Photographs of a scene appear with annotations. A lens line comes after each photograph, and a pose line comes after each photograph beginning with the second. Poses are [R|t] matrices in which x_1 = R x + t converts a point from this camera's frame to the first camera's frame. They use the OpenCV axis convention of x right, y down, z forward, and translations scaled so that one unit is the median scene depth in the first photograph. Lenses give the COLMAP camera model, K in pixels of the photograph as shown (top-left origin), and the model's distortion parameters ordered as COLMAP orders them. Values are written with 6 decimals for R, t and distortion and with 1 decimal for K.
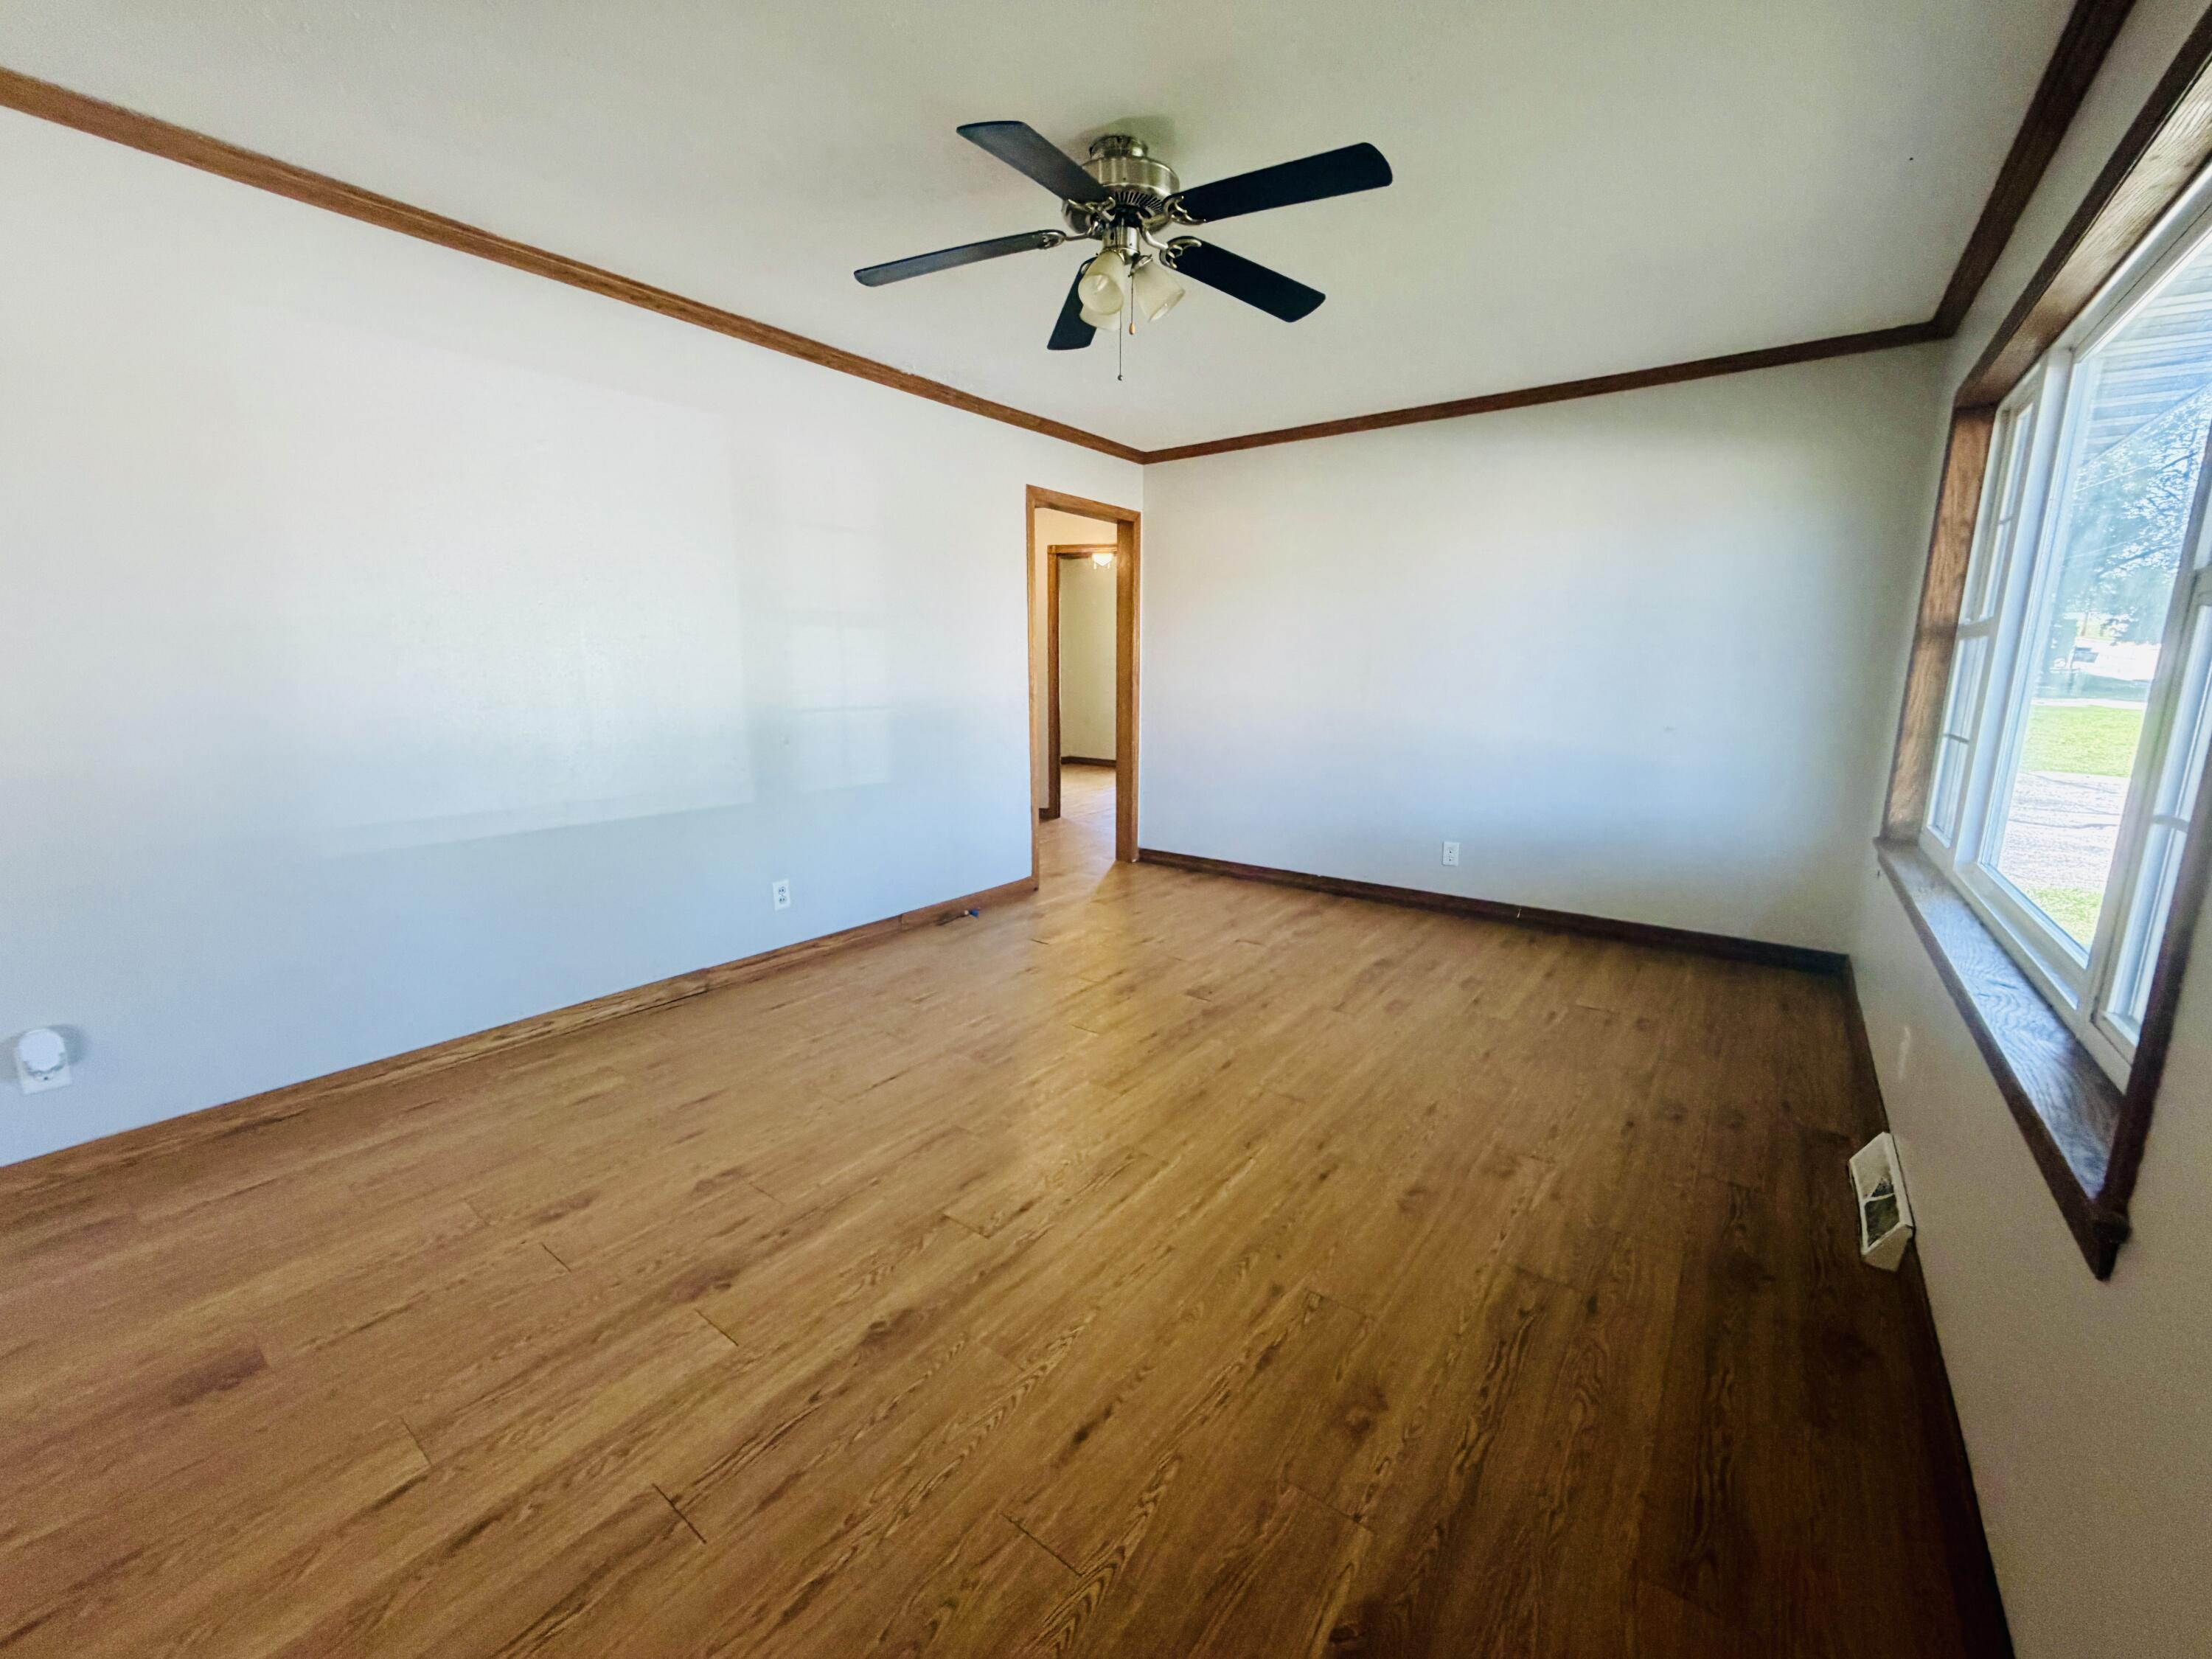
lens RADIAL K [[890.1, 0, 1097.3], [0, 890.1, 822.8], [0, 0, 1]] dist [-0.000106, -0.000145]
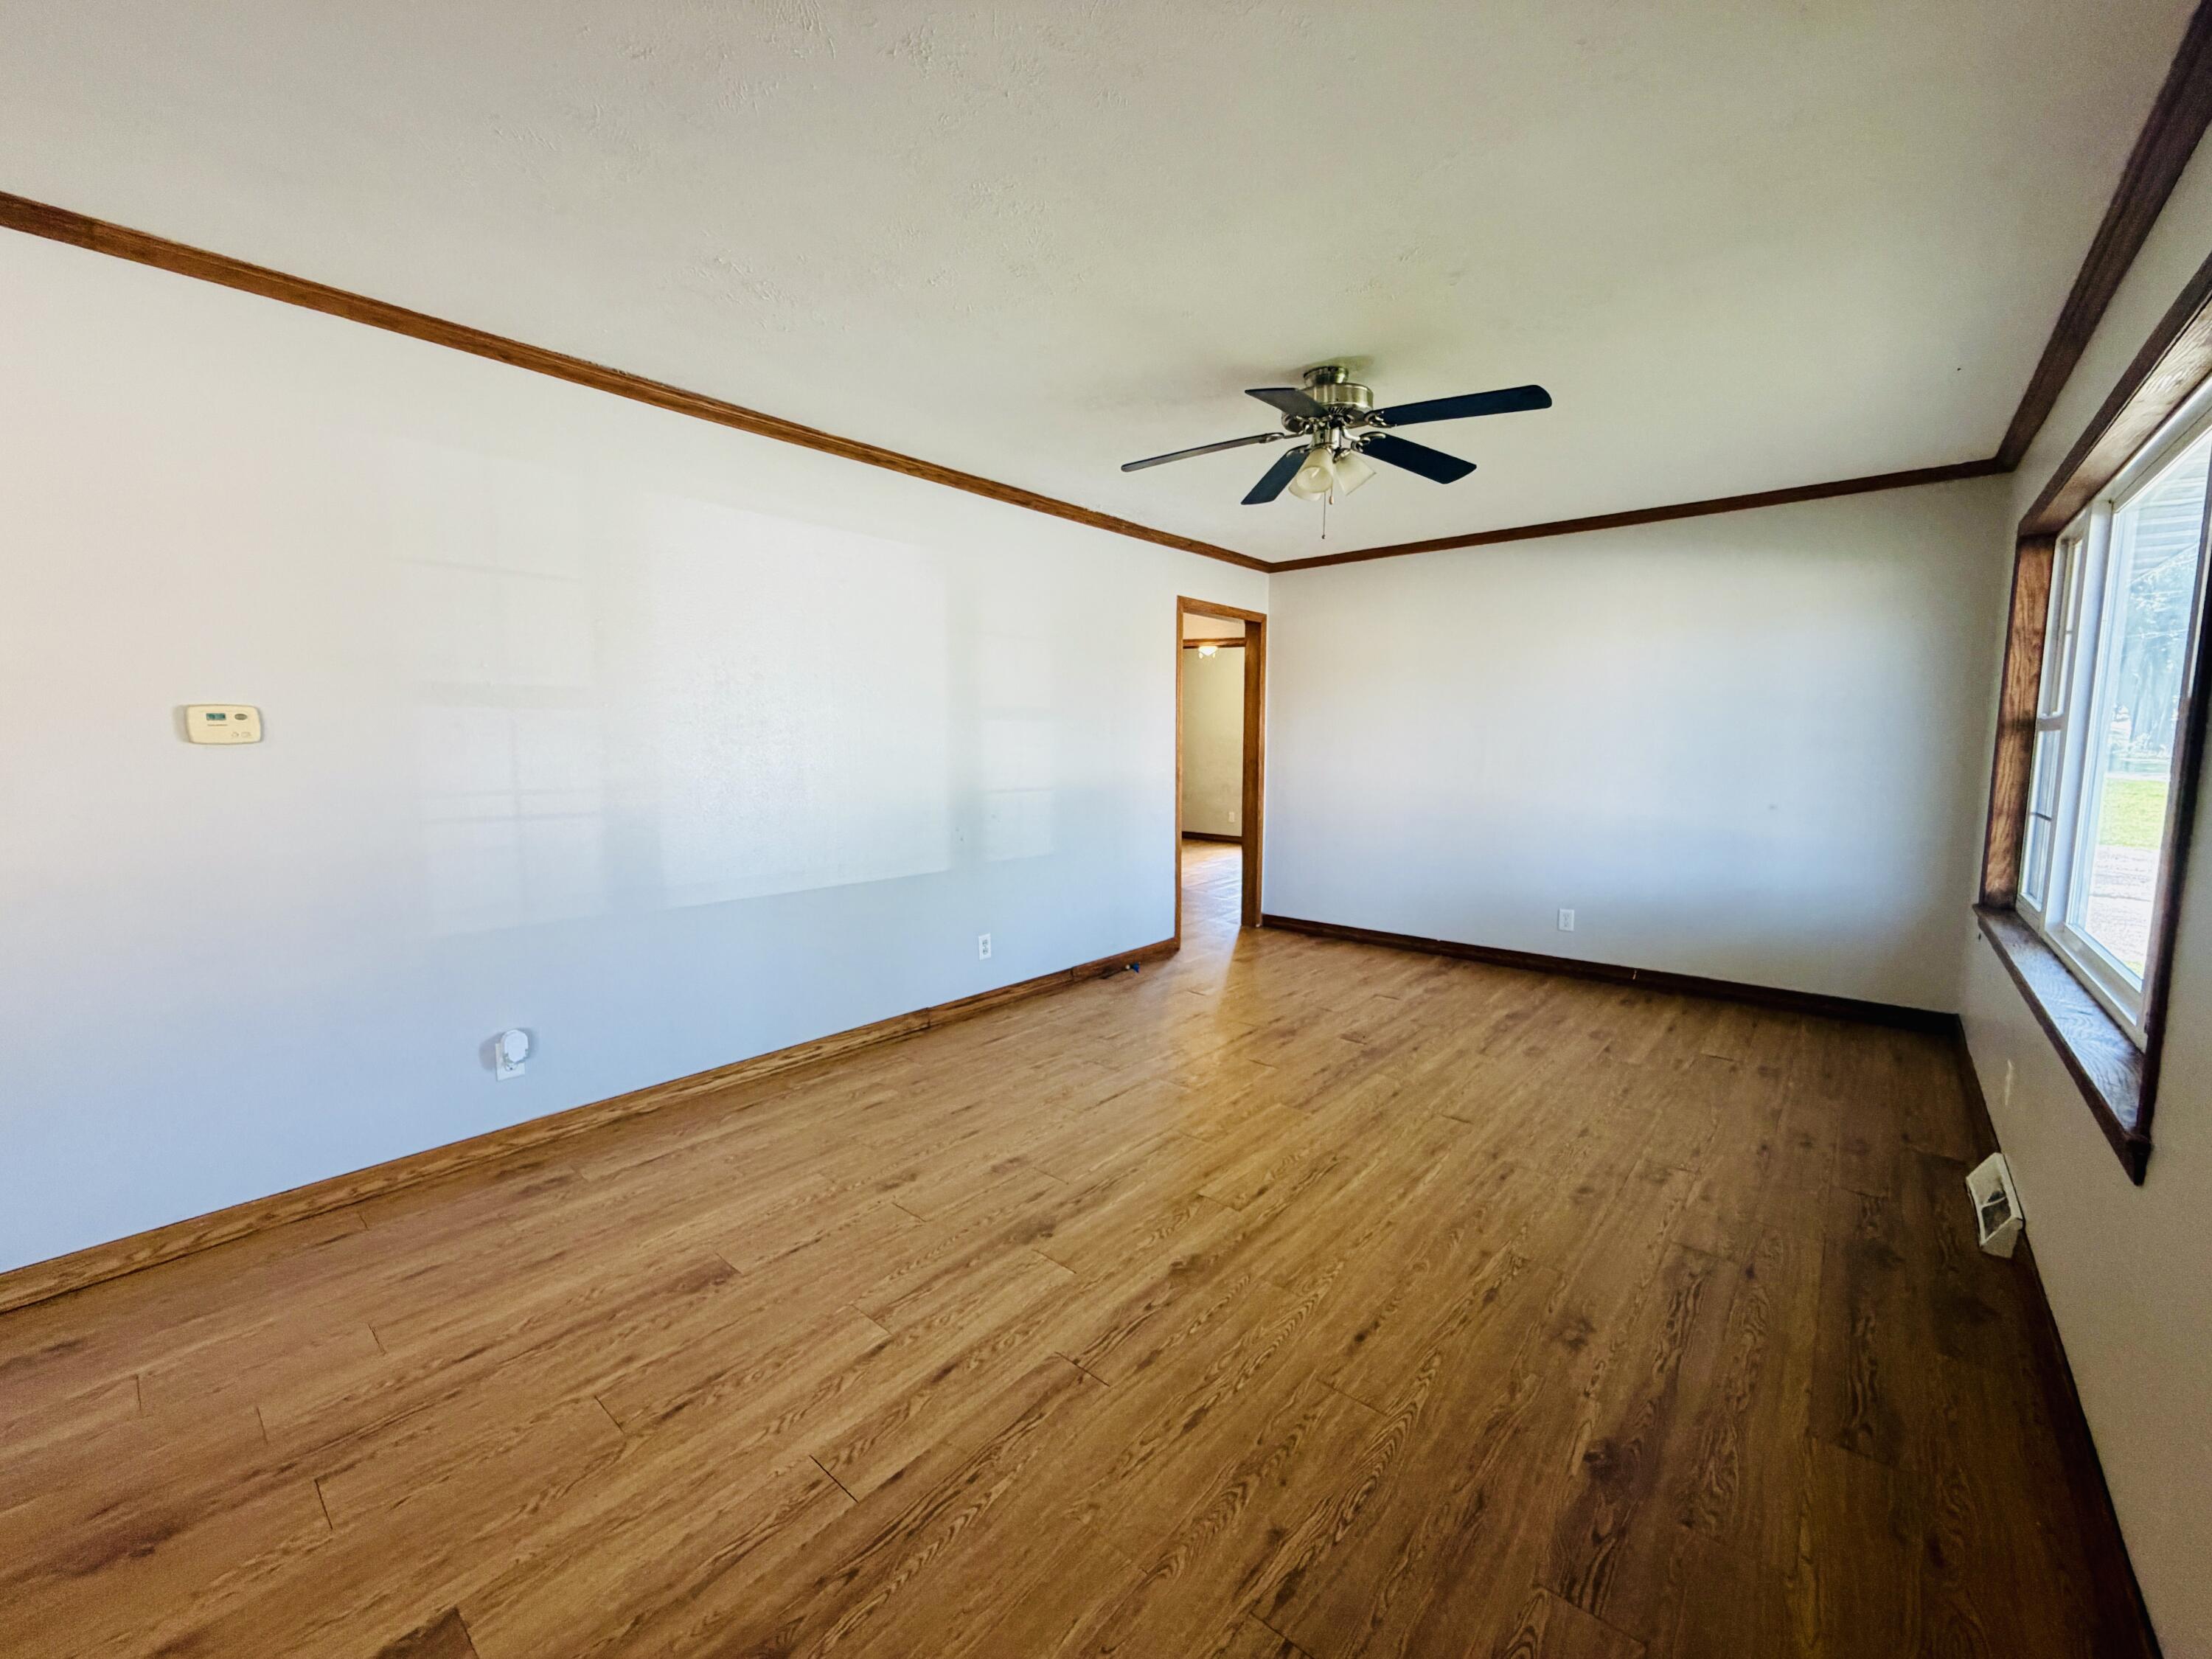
lens RADIAL K [[890.1, 0, 1096.1], [0, 890.1, 823.1], [0, 0, 1]] dist [-0.000106, -0.000145]
pose [[0.997716, 0.003252, -0.067468, -0.224208], [-0.008821, 0.996560, -0.082404, 0.024181], [0.066968, 0.082811, 0.994313, -0.285323]]
